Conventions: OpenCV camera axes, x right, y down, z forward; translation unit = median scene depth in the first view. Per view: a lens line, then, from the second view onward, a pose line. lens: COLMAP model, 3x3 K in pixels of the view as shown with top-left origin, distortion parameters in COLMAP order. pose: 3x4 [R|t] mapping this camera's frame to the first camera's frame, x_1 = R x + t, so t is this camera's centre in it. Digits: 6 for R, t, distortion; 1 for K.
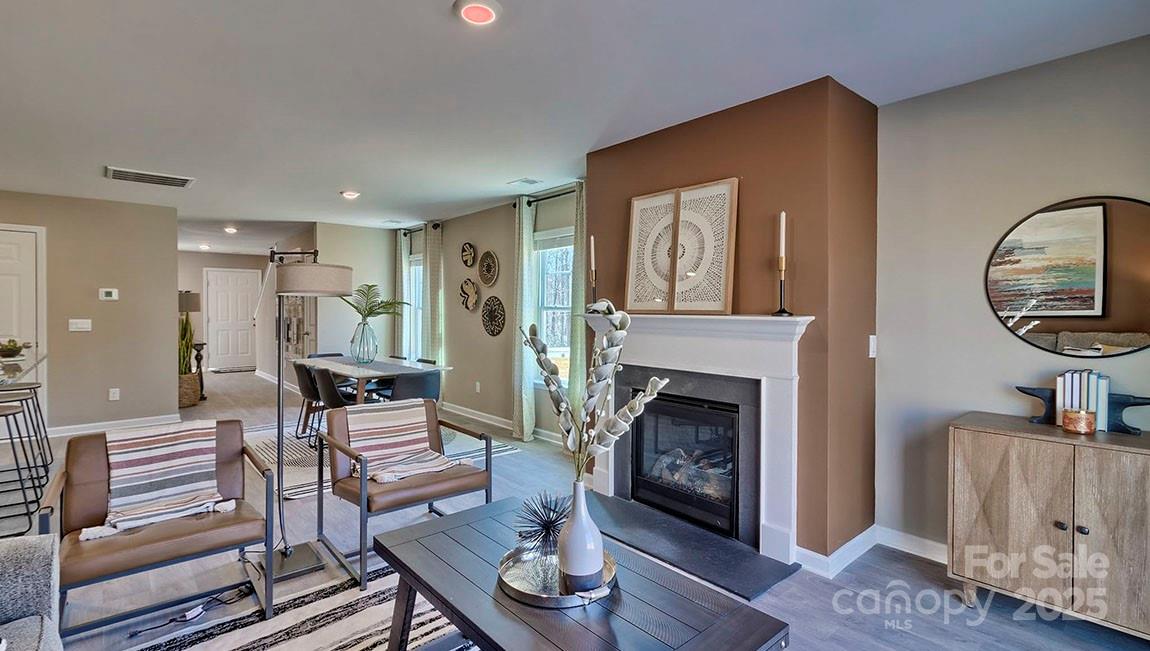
lens RADIAL K [[534.8, 0, 574.3], [0, 534.8, 317.6], [0, 0, 1]] dist [0.005688, 0.001112]
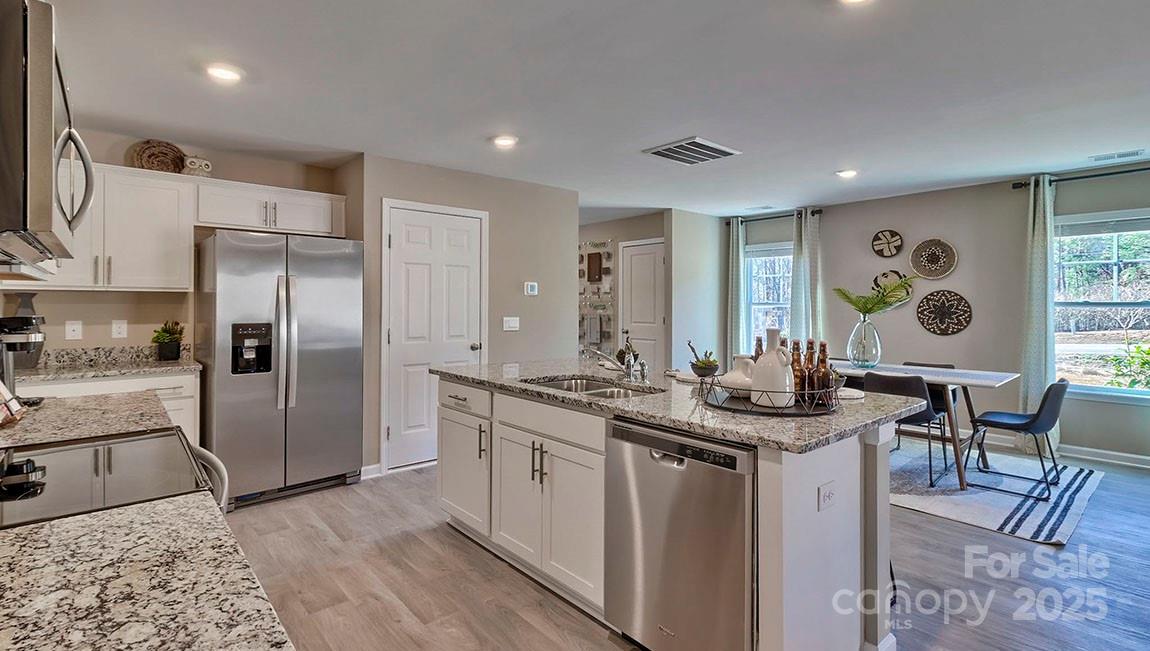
lens RADIAL K [[534.8, 0, 572.5], [0, 534.8, 295.8], [0, 0, 1]] dist [0.005688, 0.001112]
pose [[0.999994, -0.001137, -0.003263, -0.775136], [0.001031, 0.999477, -0.032315, -0.002718], [0.003298, 0.032311, 0.999472, 0.120347]]
